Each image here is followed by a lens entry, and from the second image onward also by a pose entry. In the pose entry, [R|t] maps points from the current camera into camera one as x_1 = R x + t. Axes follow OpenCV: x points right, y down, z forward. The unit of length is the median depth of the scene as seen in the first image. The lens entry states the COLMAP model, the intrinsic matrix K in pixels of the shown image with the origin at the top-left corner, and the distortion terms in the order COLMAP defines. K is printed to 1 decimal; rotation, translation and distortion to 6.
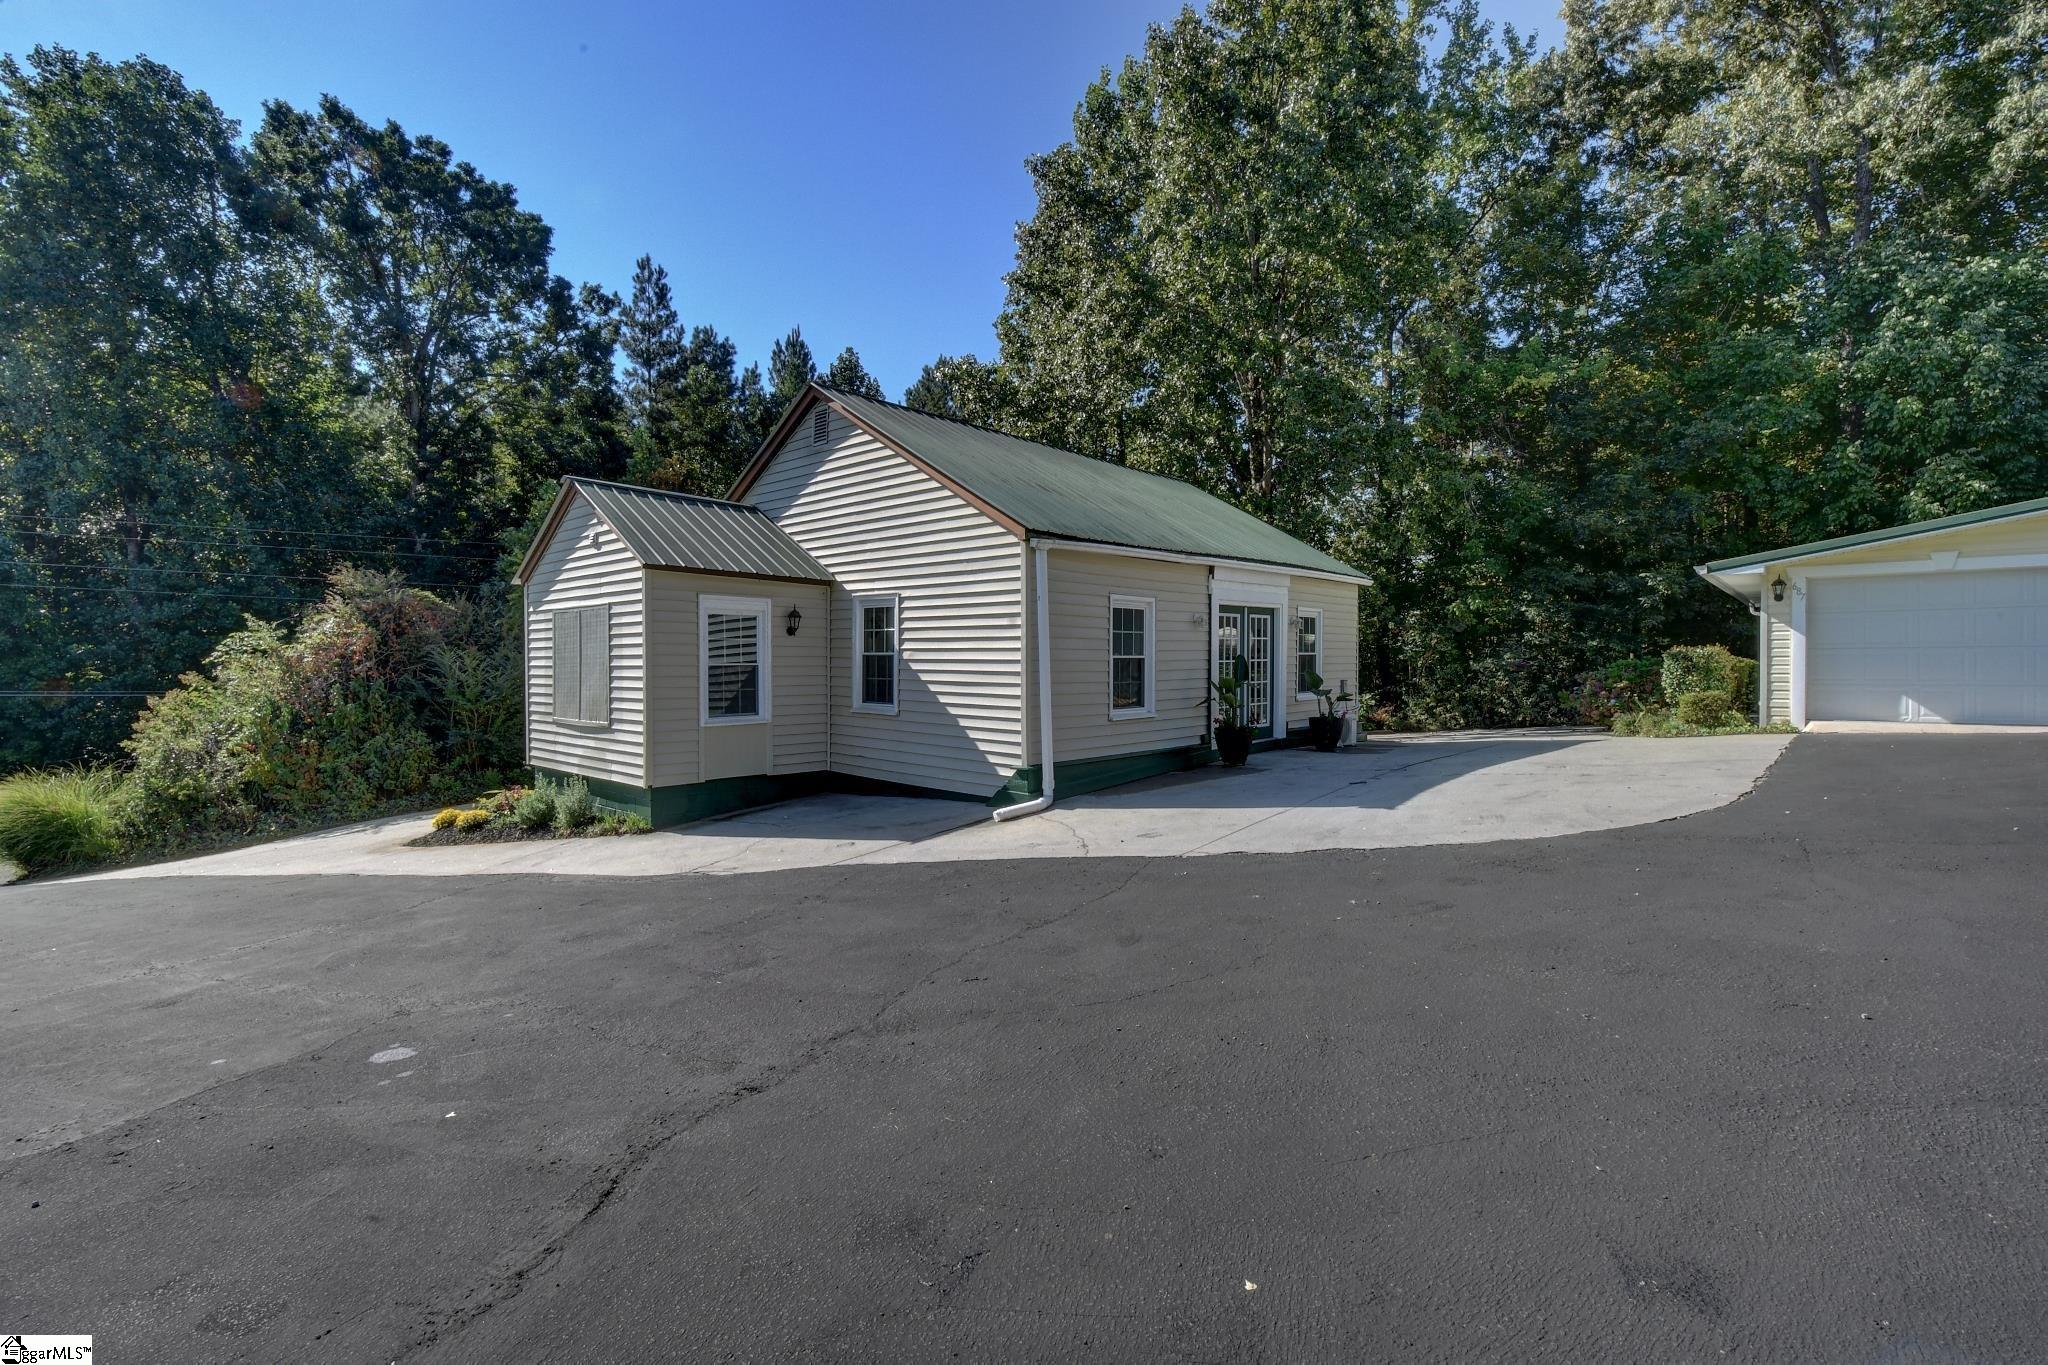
lens RADIAL K [[898.3, 0, 1024.0], [0, 898.3, 682.5], [0, 0, 1]] dist [0.014448, -0.022330]
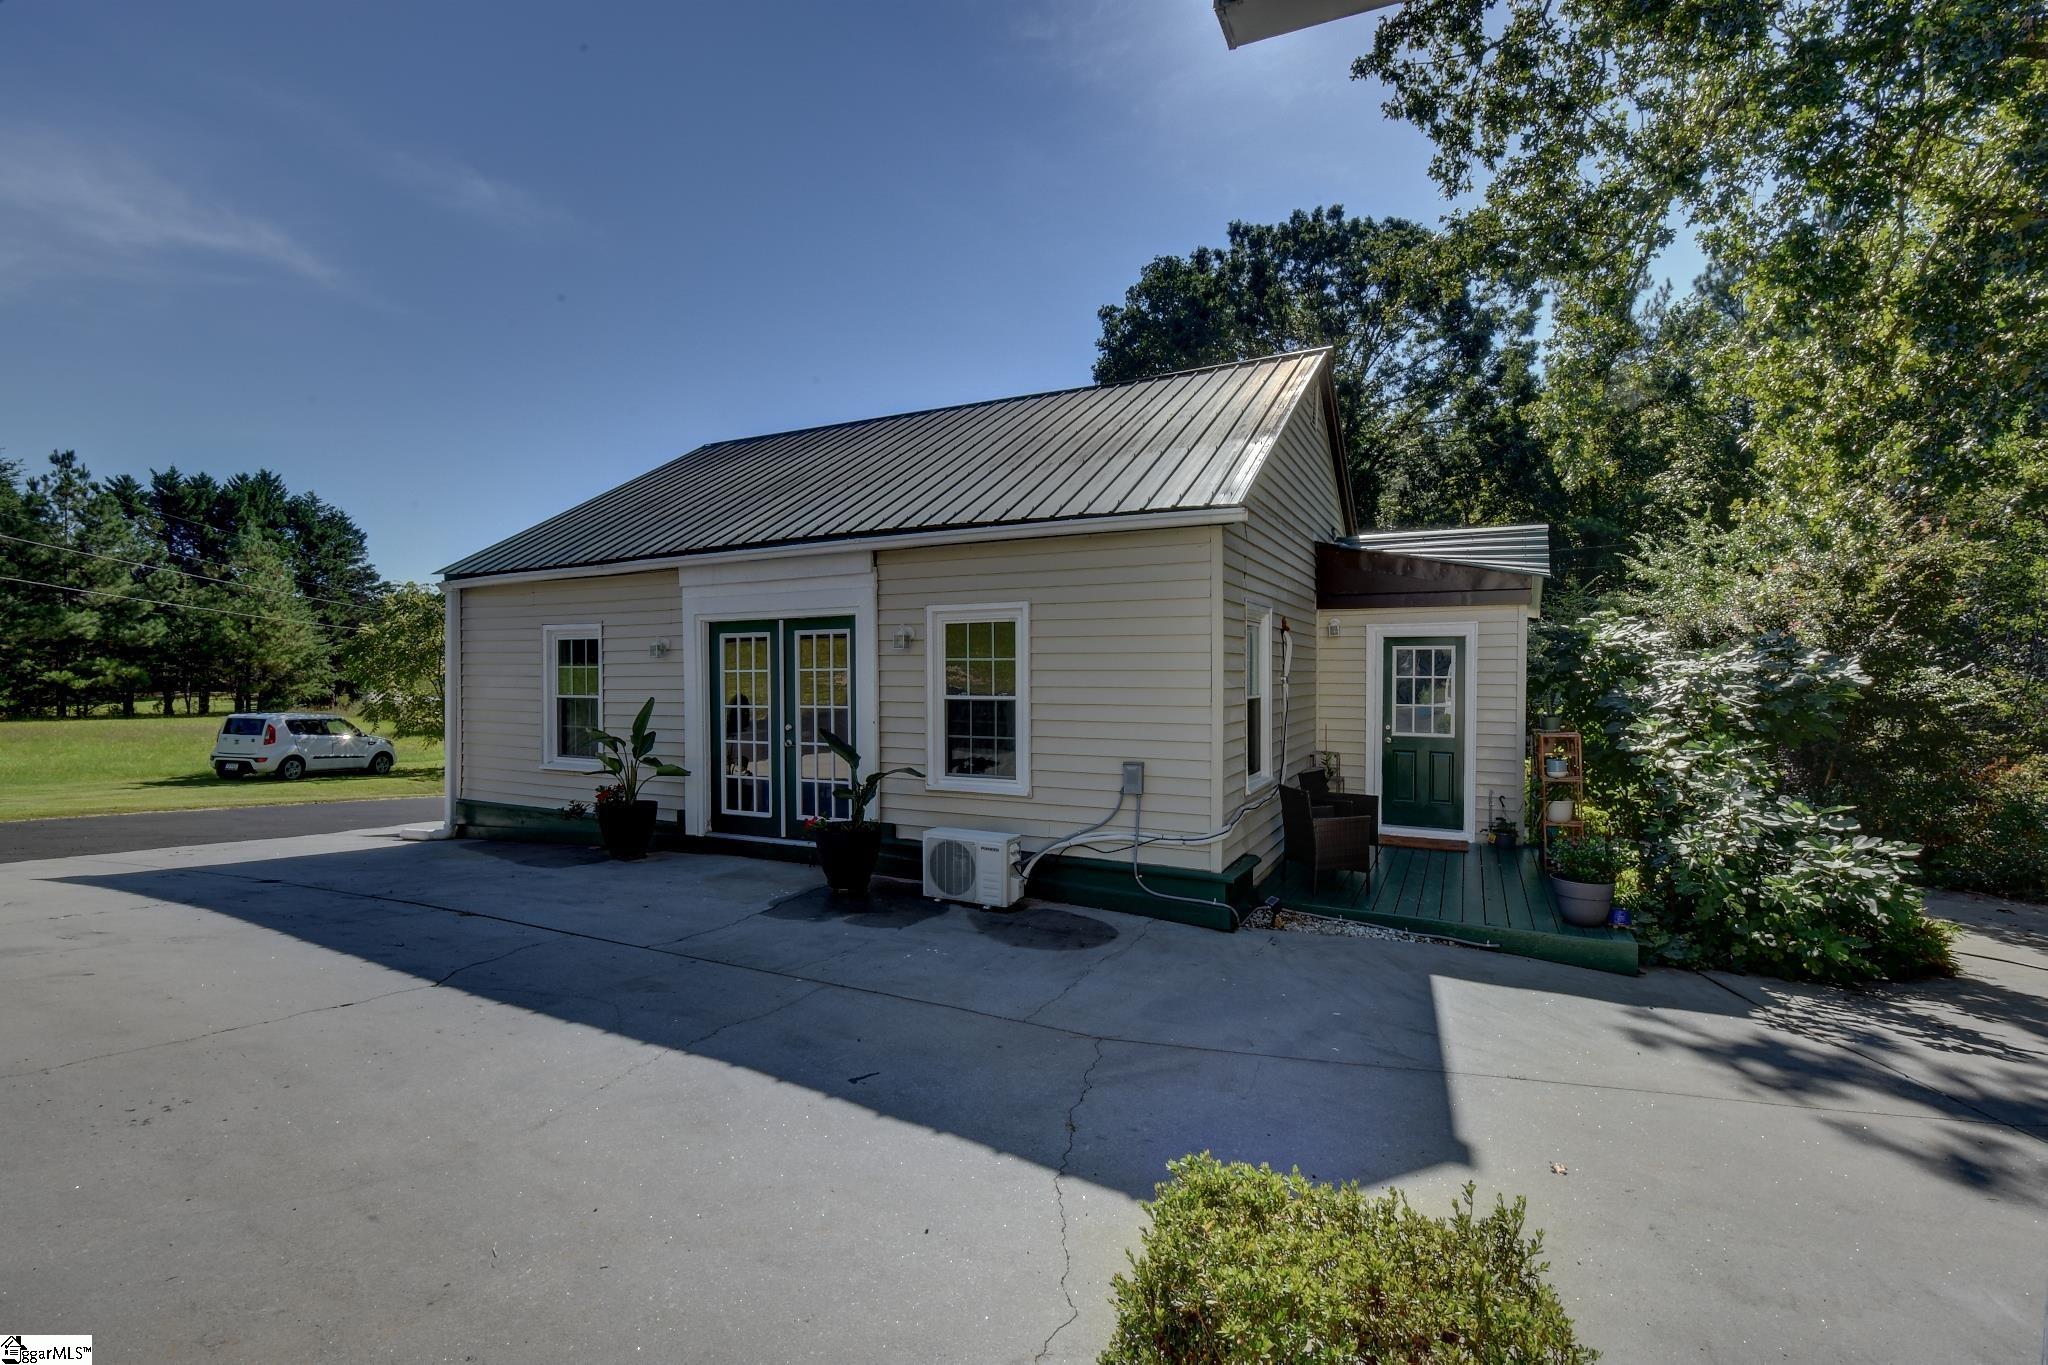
lens RADIAL K [[898.3, 0, 1024.0], [0, 898.3, 682.5], [0, 0, 1]] dist [0.014448, -0.022330]
pose [[0.278490, 0.013000, -0.960351, 0.833607], [-0.028099, 0.999591, 0.005383, -0.047640], [0.960028, 0.025486, 0.278741, 0.944032]]
